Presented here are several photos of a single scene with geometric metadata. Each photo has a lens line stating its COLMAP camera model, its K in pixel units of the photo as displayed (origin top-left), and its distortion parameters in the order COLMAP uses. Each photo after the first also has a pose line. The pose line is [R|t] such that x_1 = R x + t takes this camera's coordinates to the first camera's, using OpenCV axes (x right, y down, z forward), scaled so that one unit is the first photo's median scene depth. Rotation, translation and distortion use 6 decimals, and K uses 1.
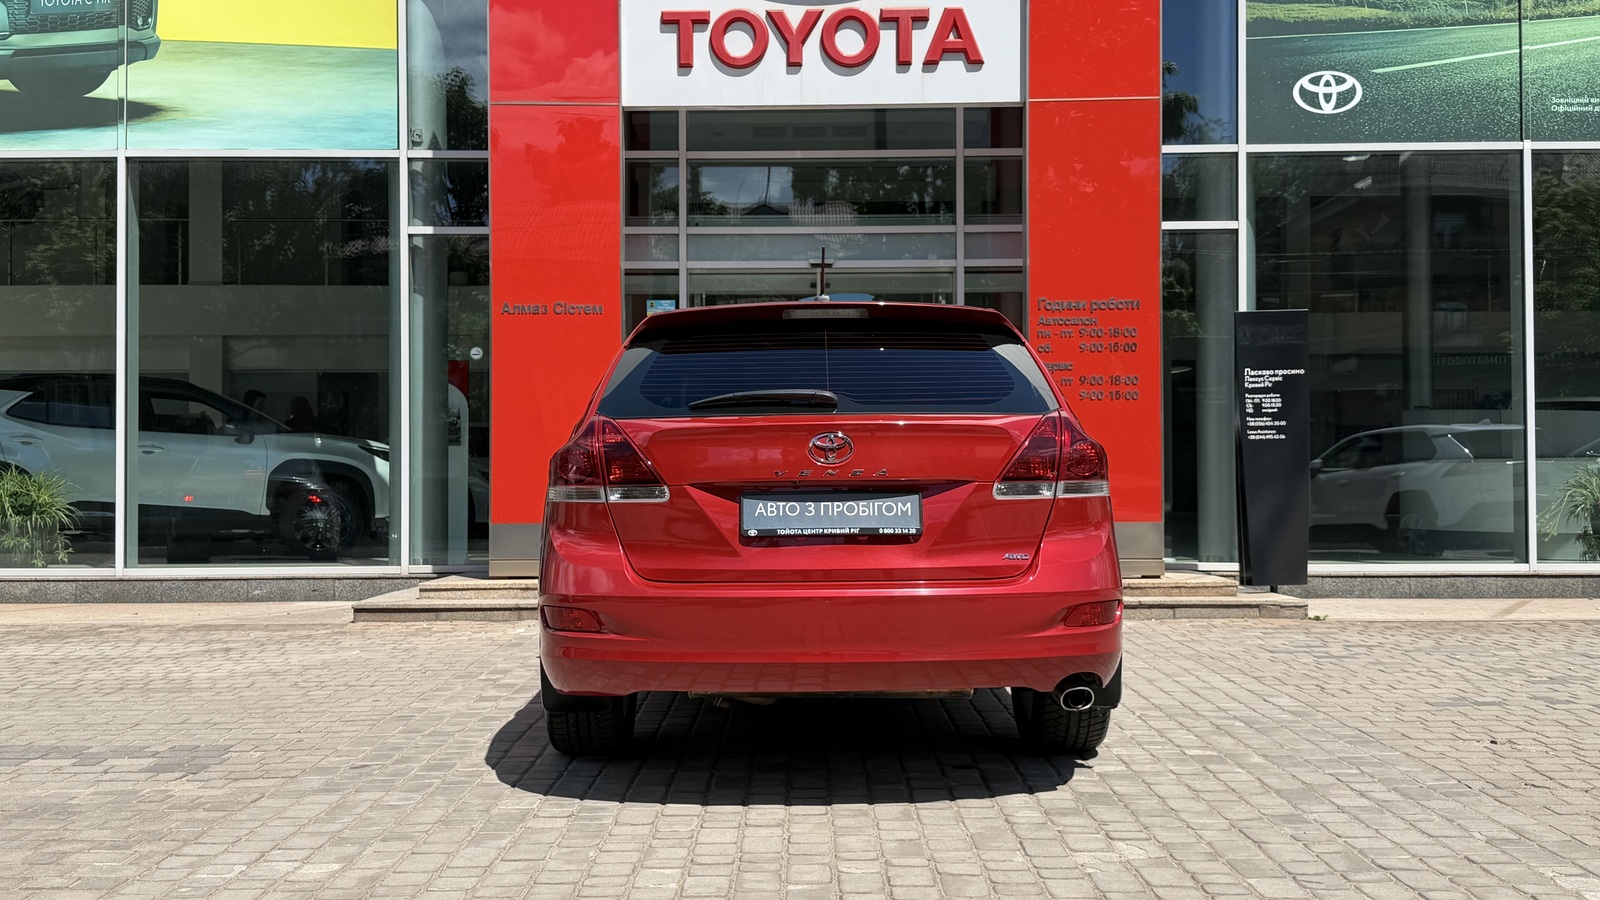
lens RADIAL K [[1786.7, 0, 794.3], [0, 1786.7, 445.9], [0, 0, 1]] dist [0.010584, 0.000000]
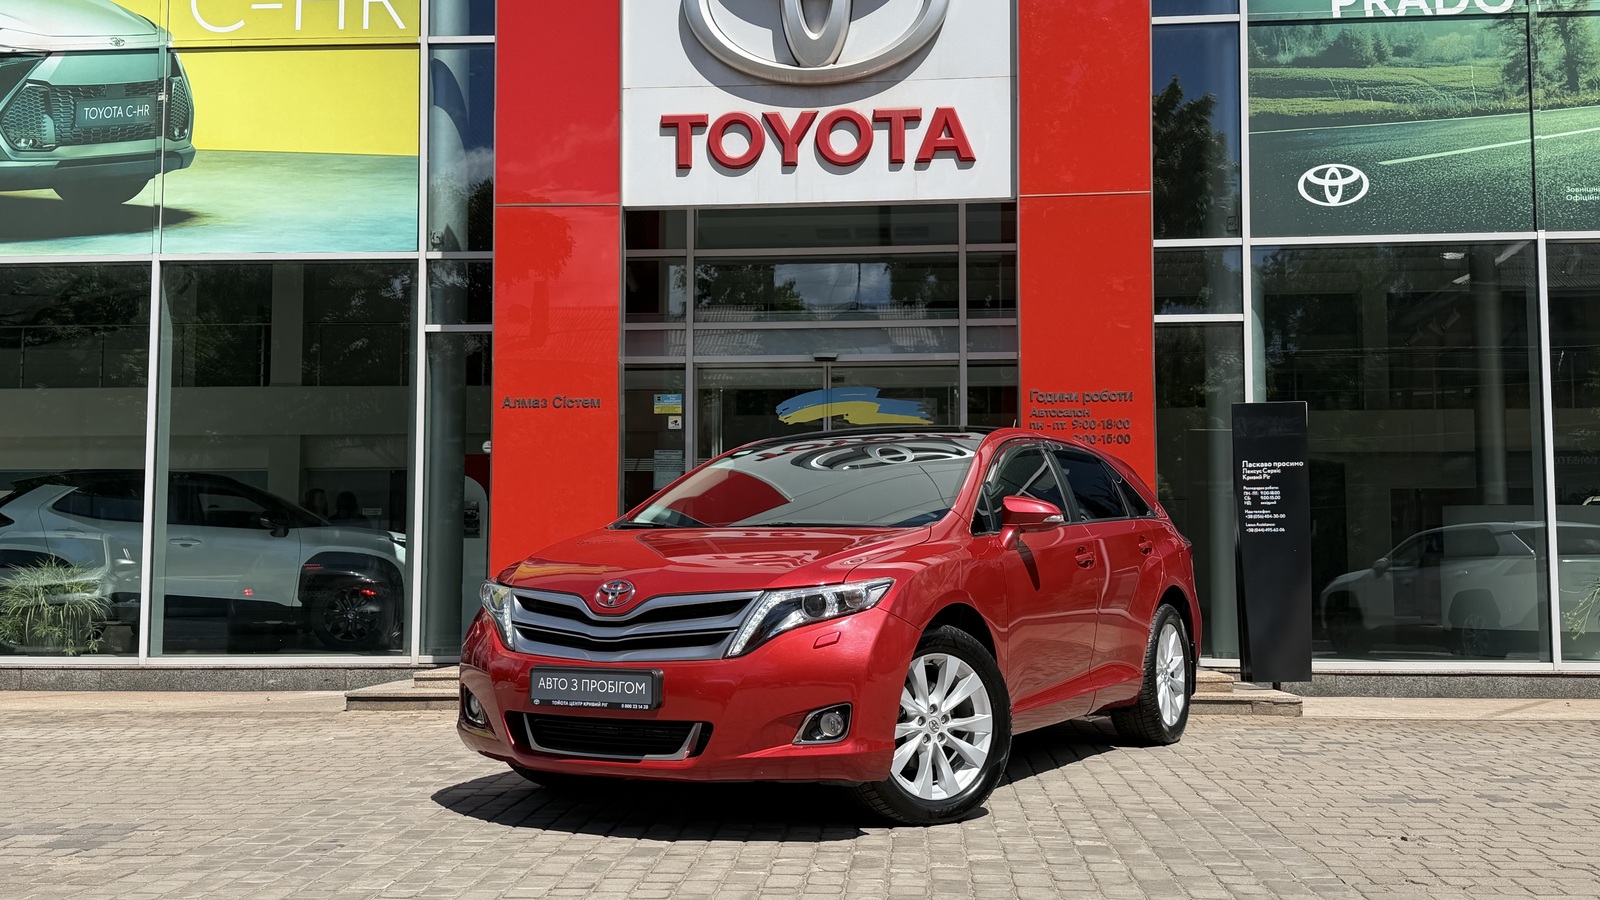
lens RADIAL K [[1776.8, 0, 833.6], [0, 1776.8, 423.6], [0, 0, 1]] dist [0.023750, 0.000000]
pose [[0.997134, -0.002890, -0.075600, 0.097151], [-0.002600, 0.997371, -0.072415, 0.007764], [0.075610, 0.072404, 0.994505, 0.001681]]
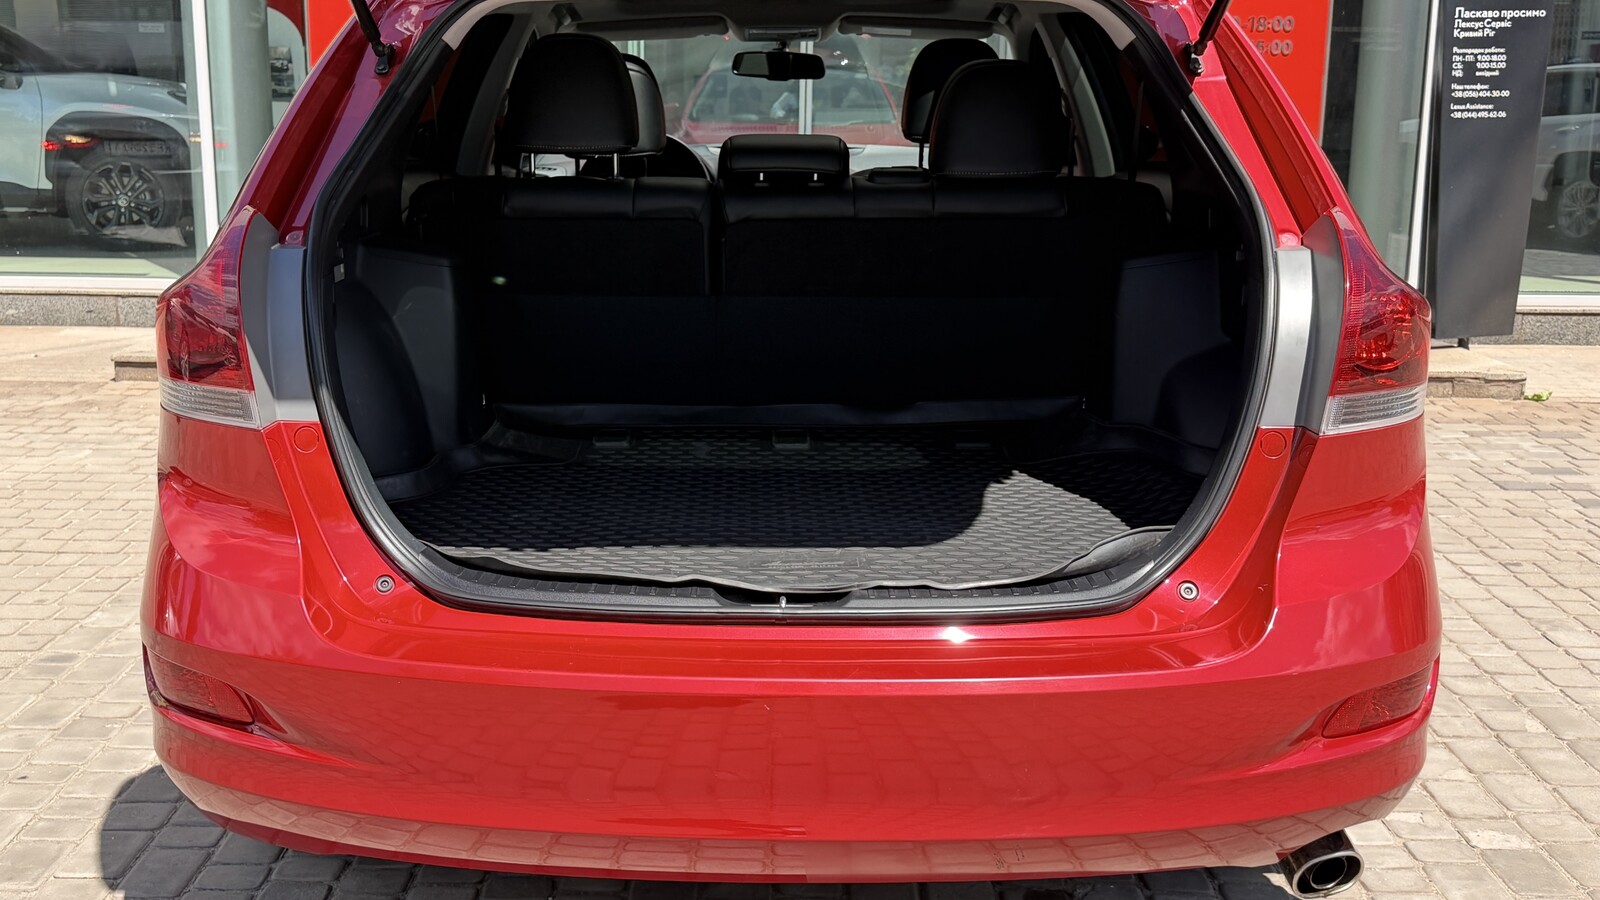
lens RADIAL K [[1766.7, 0, 724.1], [0, 1766.7, 470.9], [0, 0, 1]] dist [-0.018021, 0.000000]
pose [[0.999203, 0.019717, -0.034720, 0.010091], [-0.010537, 0.968960, 0.246993, -0.033936], [0.038512, -0.246430, 0.968395, 0.313963]]
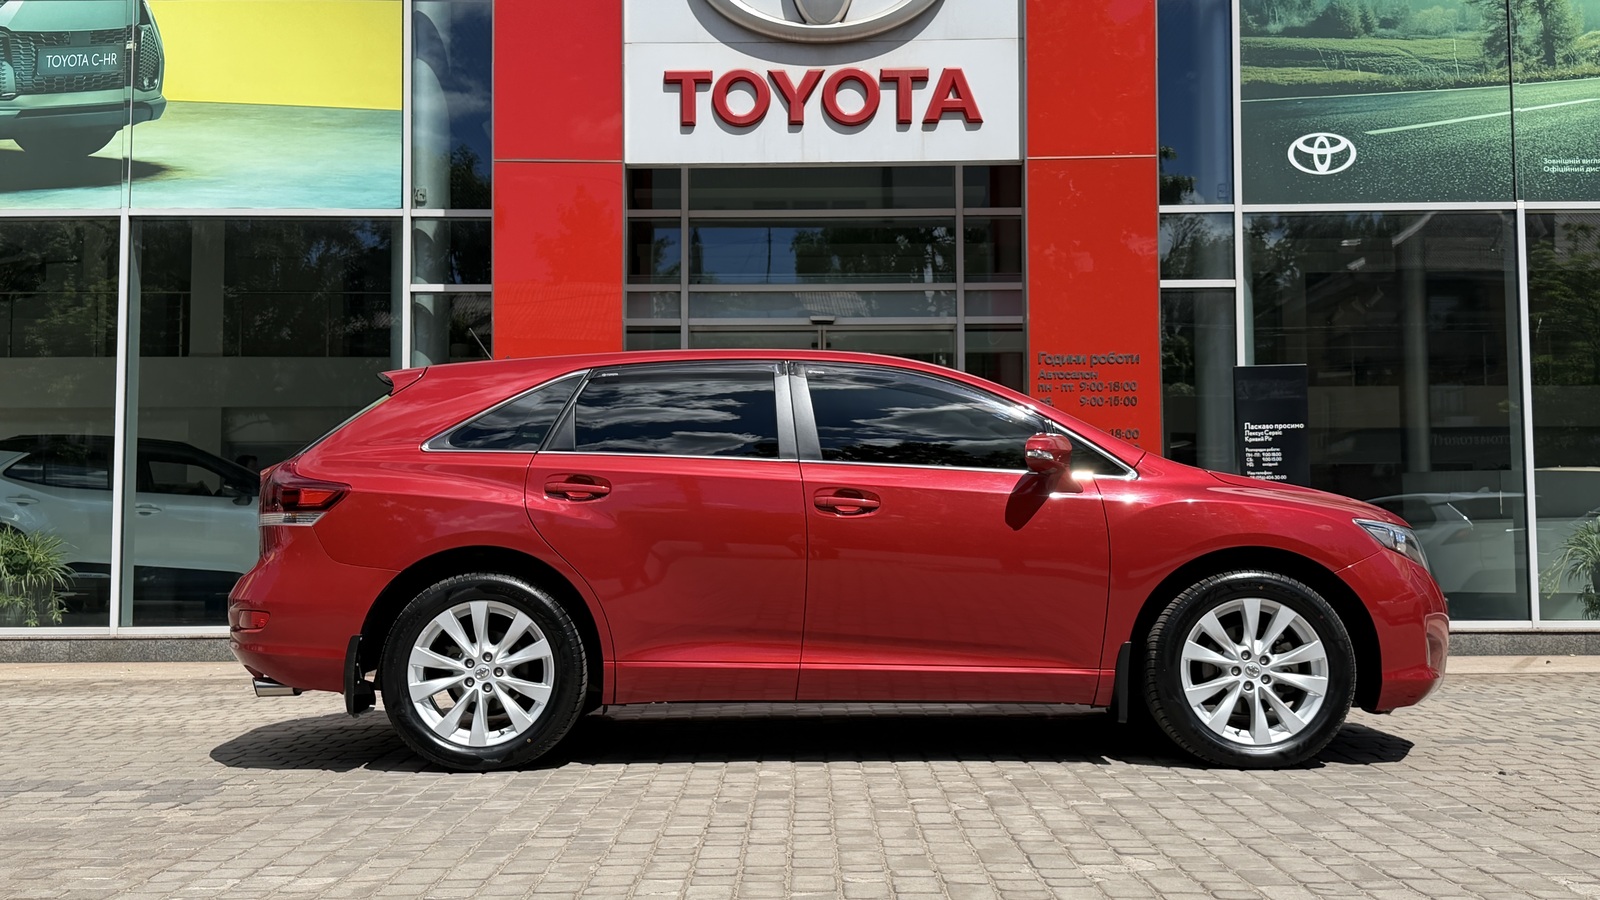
lens RADIAL K [[1786.7, 0, 808.6], [0, 1786.7, 445.8], [0, 0, 1]] dist [0.010584, 0.000000]
pose [[0.999964, -0.000726, 0.008467, -0.001068], [0.001206, 0.998382, -0.056858, 0.025119], [-0.008412, 0.056866, 0.998346, 0.001901]]
